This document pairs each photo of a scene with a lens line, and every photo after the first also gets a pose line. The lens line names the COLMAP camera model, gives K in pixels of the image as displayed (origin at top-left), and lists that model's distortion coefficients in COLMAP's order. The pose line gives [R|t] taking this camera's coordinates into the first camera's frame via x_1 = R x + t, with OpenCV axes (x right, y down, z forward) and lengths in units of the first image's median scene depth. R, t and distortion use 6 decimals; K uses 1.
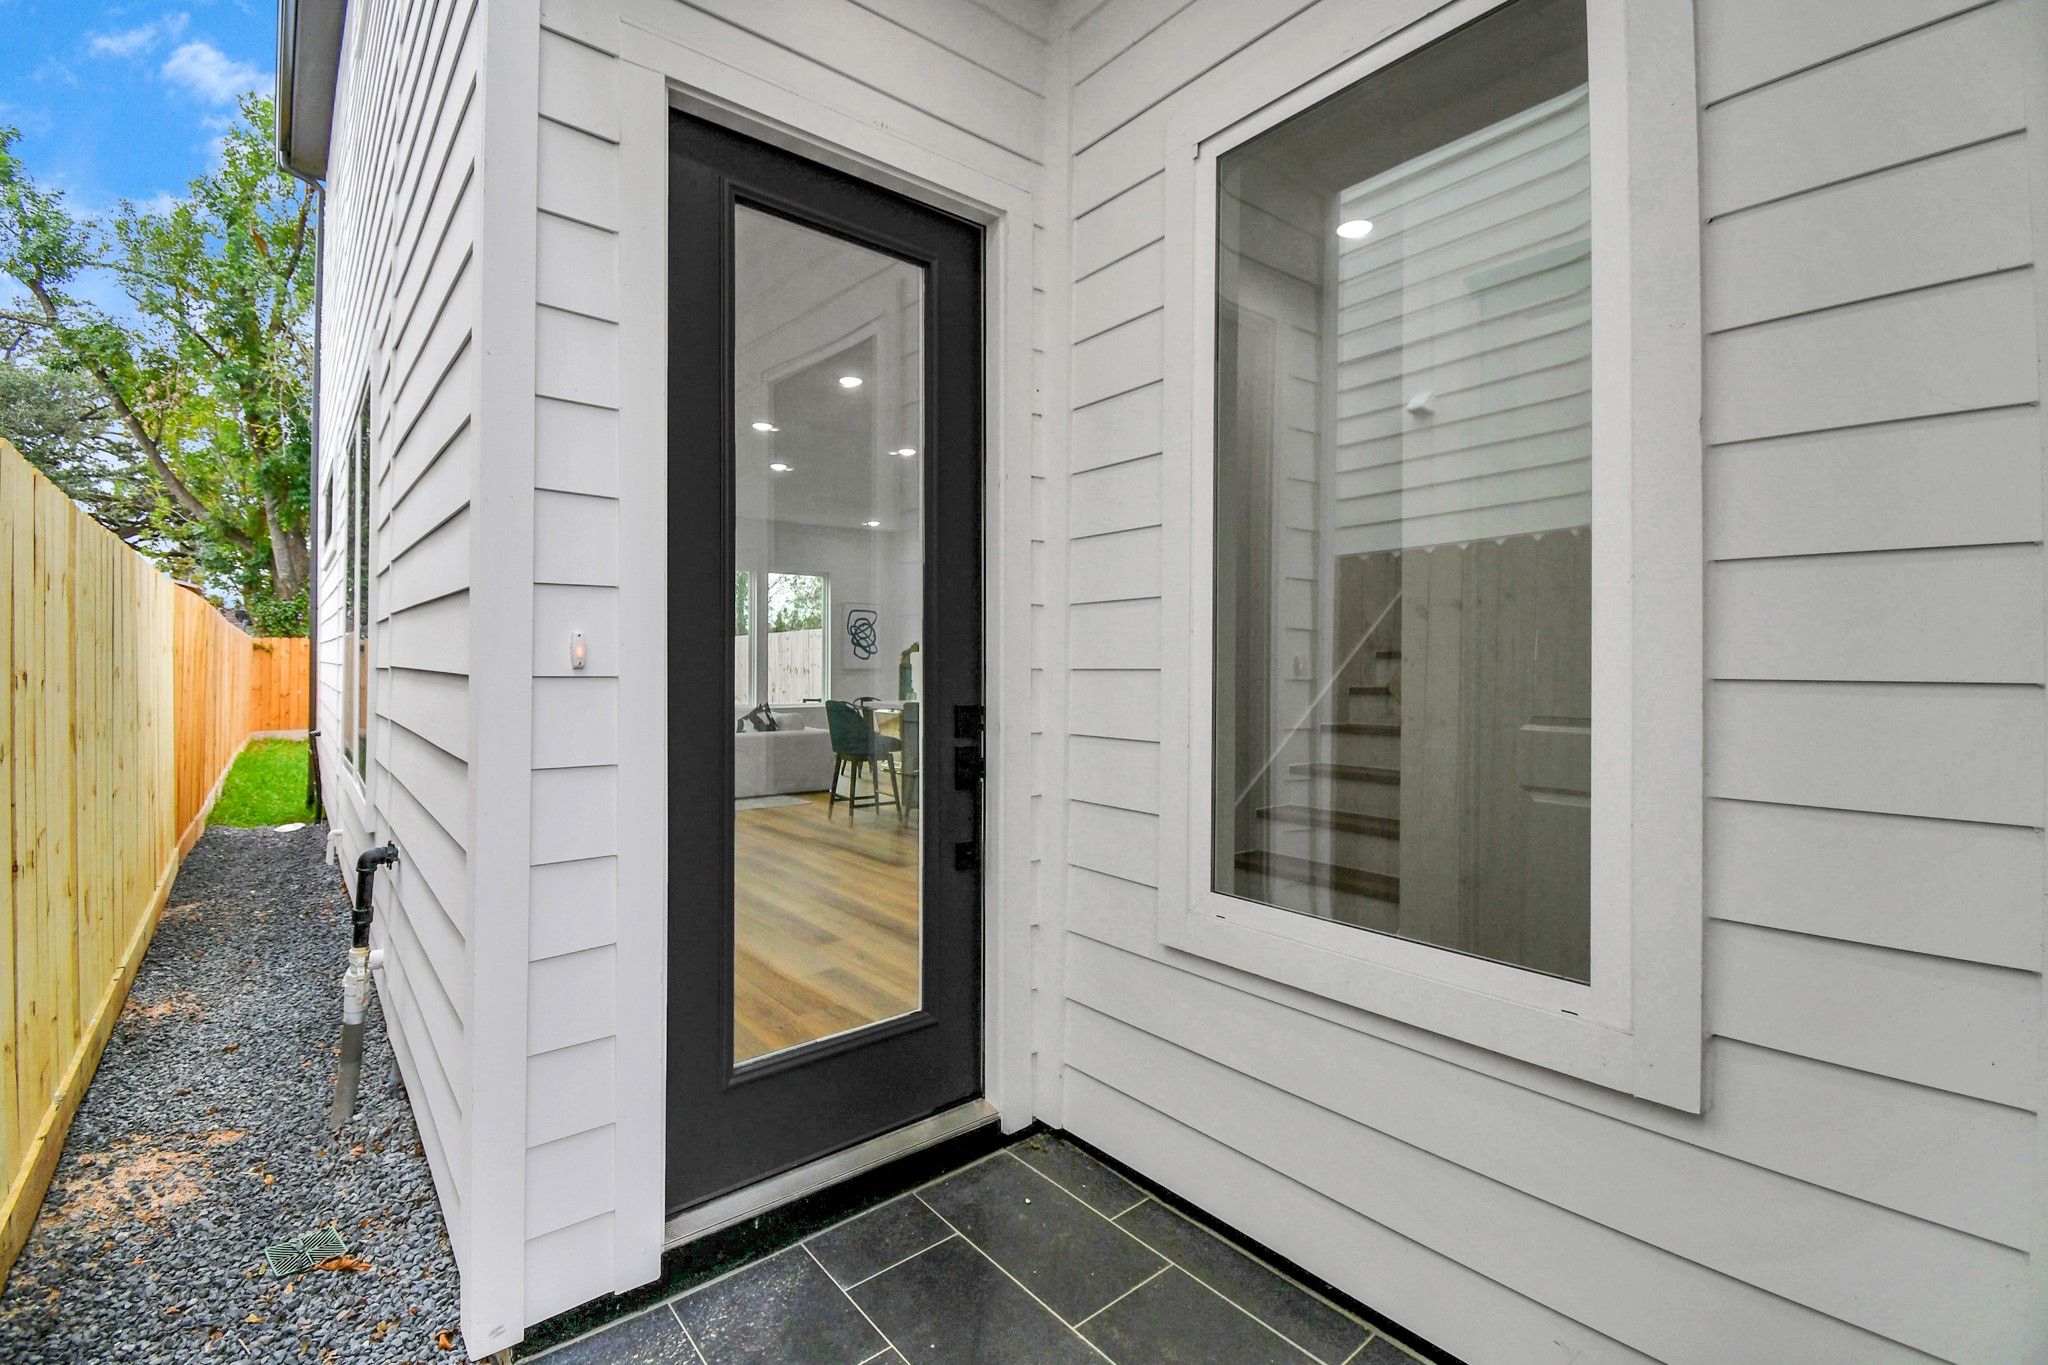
lens RADIAL K [[910.7, 0, 1037.5], [0, 910.7, 667.5], [0, 0, 1]] dist [0.009685, -0.013334]
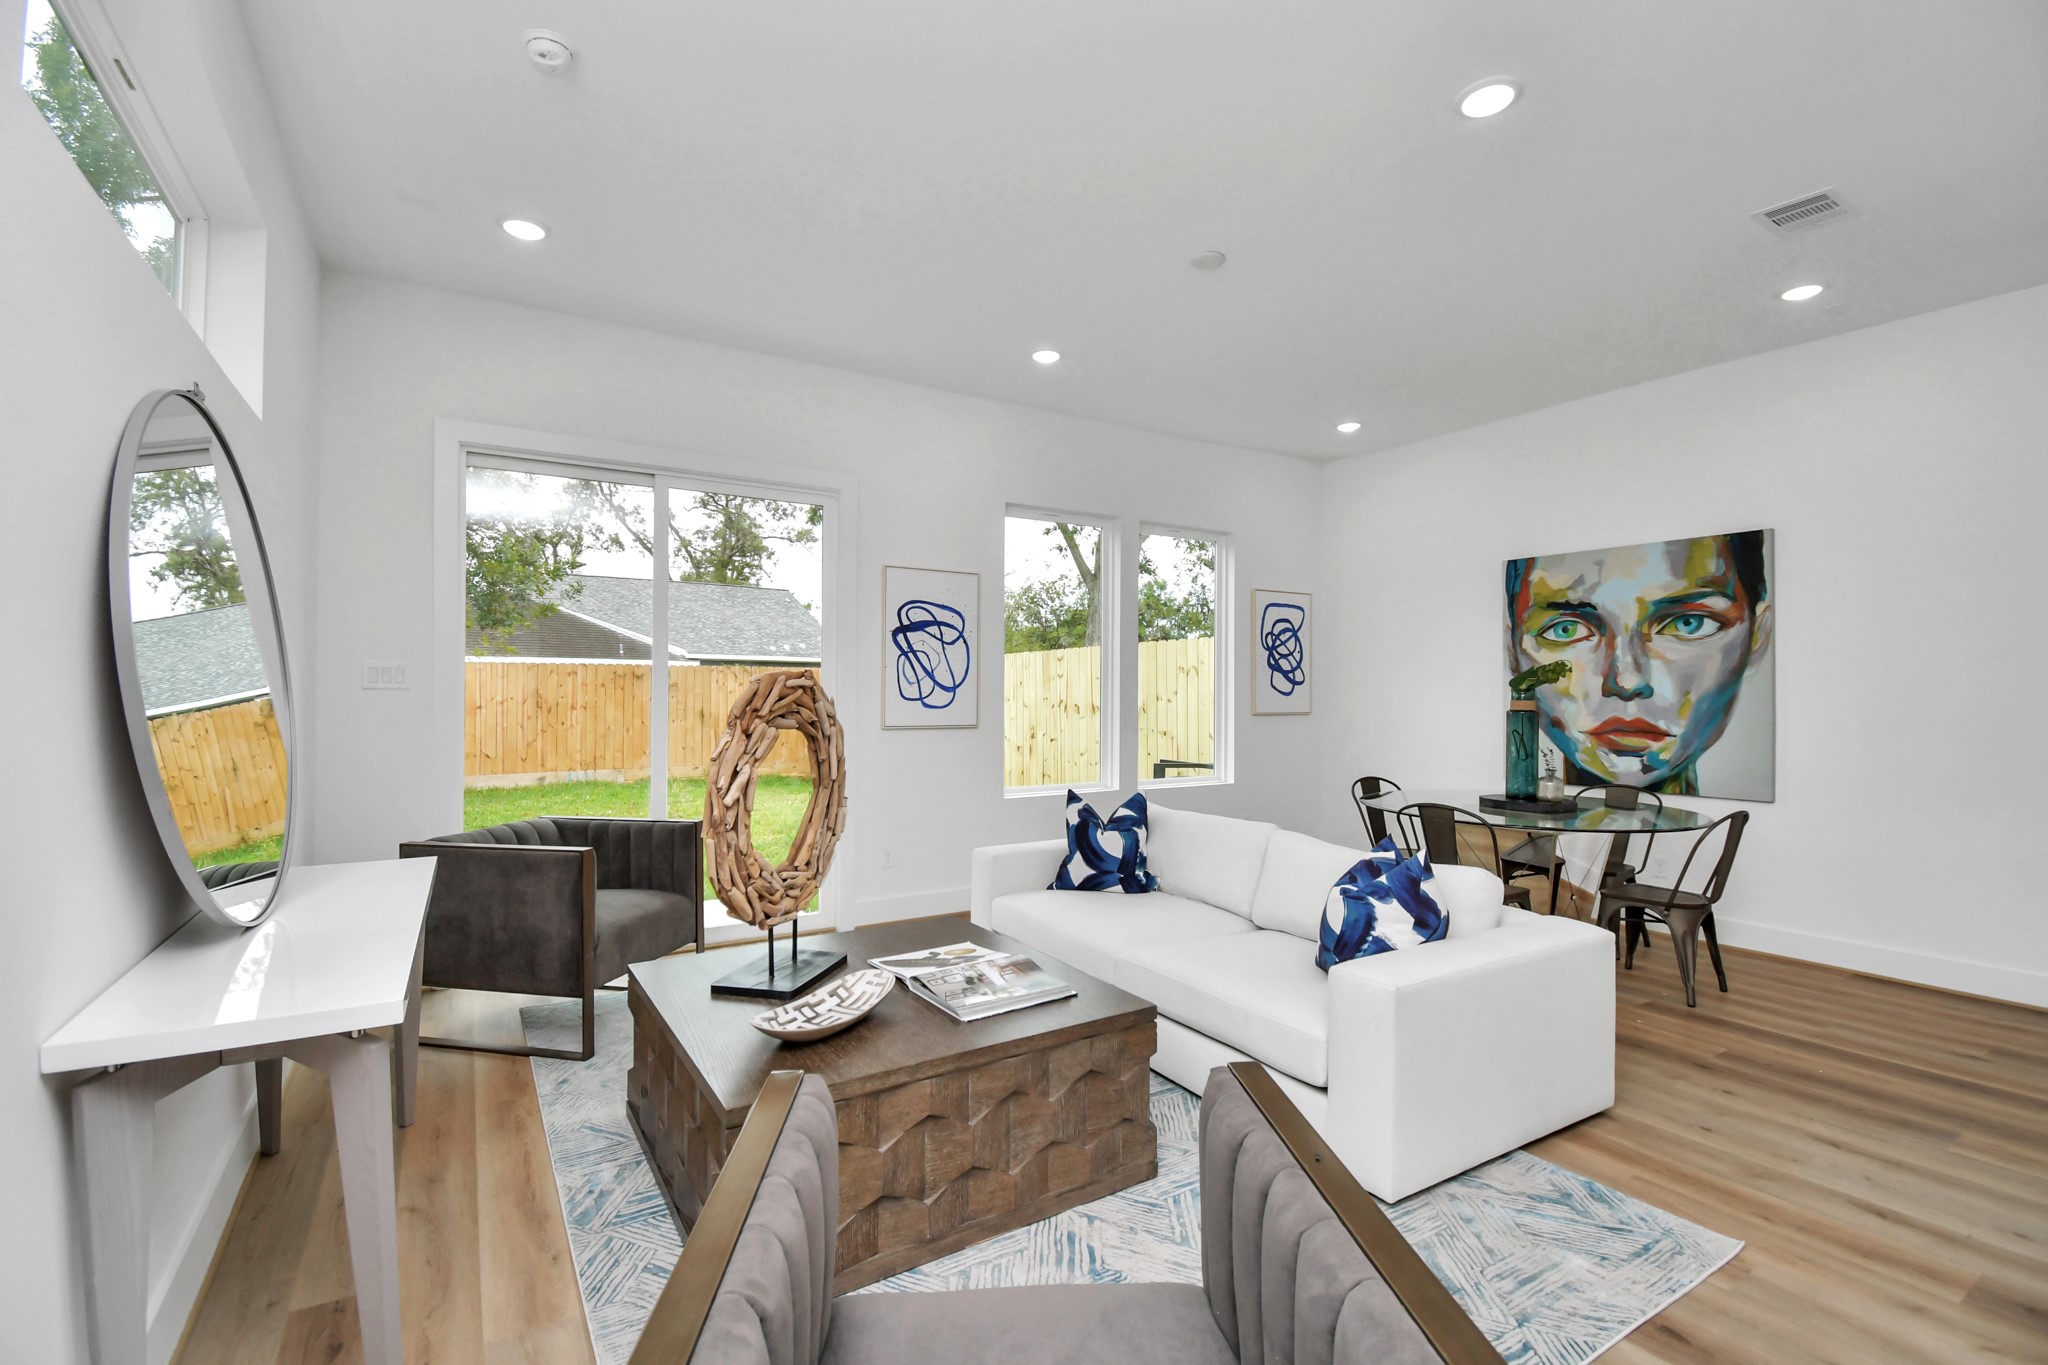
lens RADIAL K [[910.7, 0, 1022.8], [0, 910.7, 686.1], [0, 0, 1]] dist [0.009685, -0.013334]
pose [[0.989968, 0.001726, -0.141284, -0.268916], [-0.002656, 0.999976, -0.006393, -0.010341], [0.141269, 0.006705, 0.989949, 0.444318]]
